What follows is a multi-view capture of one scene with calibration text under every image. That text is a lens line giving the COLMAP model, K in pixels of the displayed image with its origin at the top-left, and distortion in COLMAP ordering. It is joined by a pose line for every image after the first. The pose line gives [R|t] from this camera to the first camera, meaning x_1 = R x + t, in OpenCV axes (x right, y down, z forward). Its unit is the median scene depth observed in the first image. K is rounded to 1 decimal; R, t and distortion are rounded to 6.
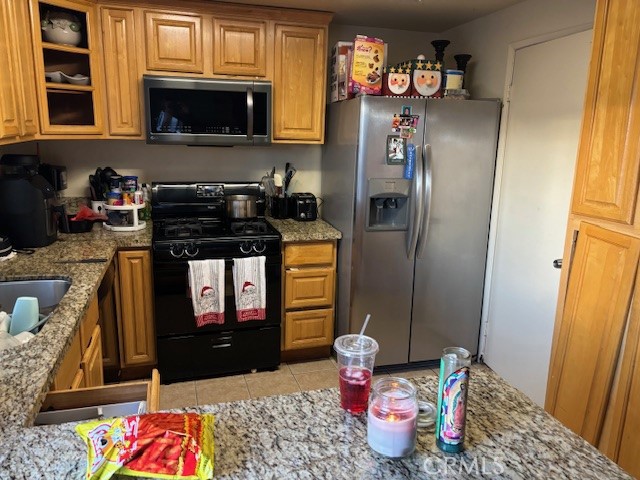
lens RADIAL K [[473.5, 0, 321.2], [0, 473.5, 231.8], [0, 0, 1]] dist [0.085906, -0.126072]
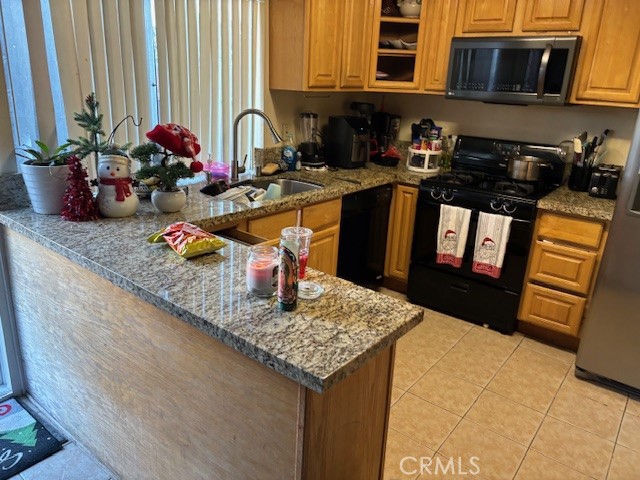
lens RADIAL K [[484.8, 0, 317.7], [0, 484.8, 233.4], [0, 0, 1]] dist [0.007100, -0.002380]
pose [[0.578604, 0.253810, -0.775111, 0.440317], [-0.200087, 0.965478, 0.166784, -0.004423], [0.790685, 0.058588, 0.609414, 0.063237]]
